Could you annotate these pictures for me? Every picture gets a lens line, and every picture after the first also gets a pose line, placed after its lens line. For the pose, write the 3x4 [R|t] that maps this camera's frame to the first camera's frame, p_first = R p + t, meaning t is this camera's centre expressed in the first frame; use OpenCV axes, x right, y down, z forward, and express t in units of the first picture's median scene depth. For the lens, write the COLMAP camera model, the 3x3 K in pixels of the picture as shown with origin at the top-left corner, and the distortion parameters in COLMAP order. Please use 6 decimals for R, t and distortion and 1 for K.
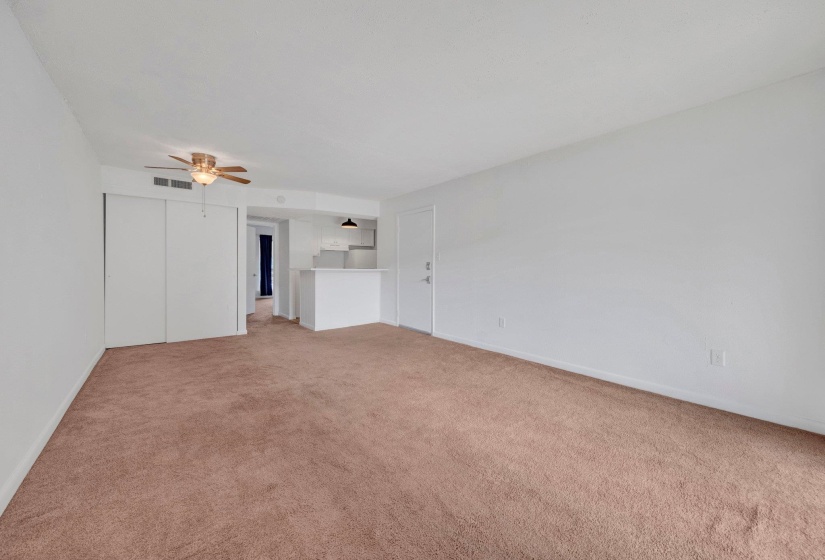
lens RADIAL K [[322.4, 0, 430.2], [0, 322.4, 269.6], [0, 0, 1]] dist [-0.000380, -0.000213]
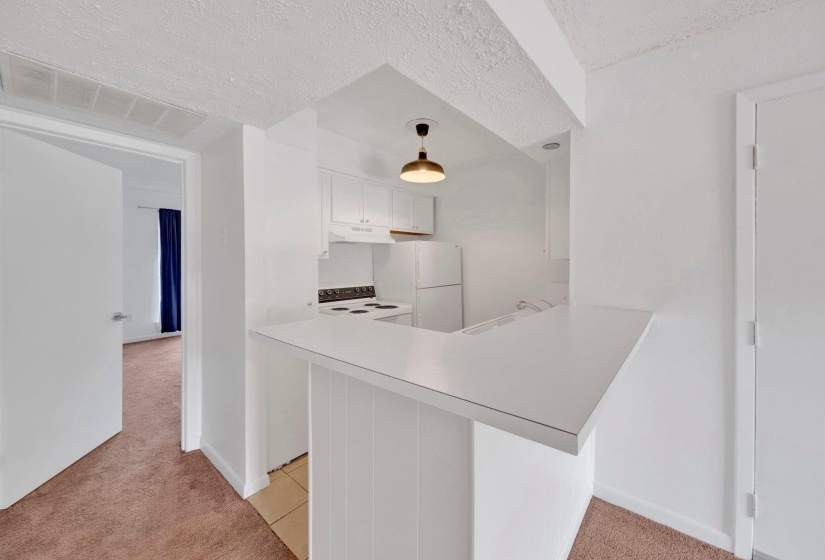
lens RADIAL K [[323.5, 0, 410.7], [0, 323.5, 262.0], [0, 0, 1]] dist [-0.001769, -0.000289]
pose [[0.990321, -0.000410, 0.138793, -0.316376], [0.000111, 0.999998, 0.002162, -0.041008], [-0.138793, -0.002126, 0.990319, 0.671188]]
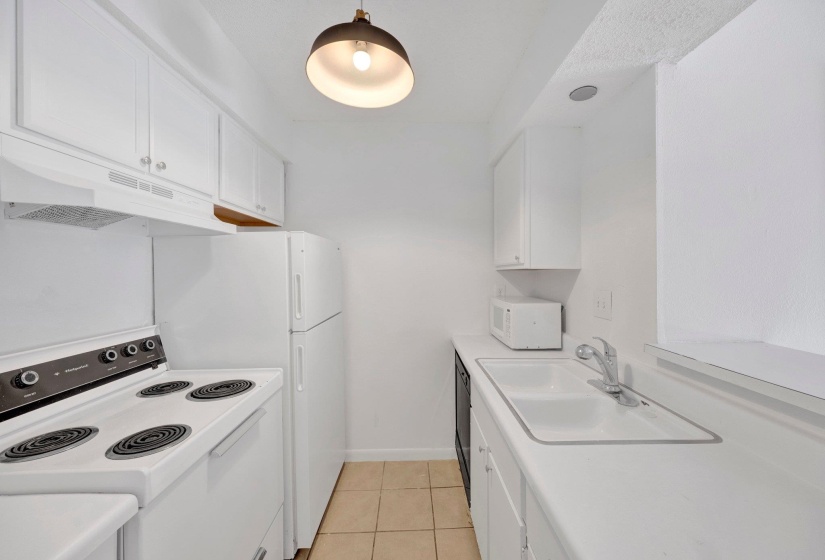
lens RADIAL K [[322.4, 0, 430.2], [0, 322.4, 269.6], [0, 0, 1]] dist [-0.000380, -0.000213]
pose [[0.626199, 0.007805, 0.779624, -0.352075], [-0.000851, 0.999956, -0.009327, -0.042563], [-0.779663, 0.005177, 0.626179, 0.894109]]
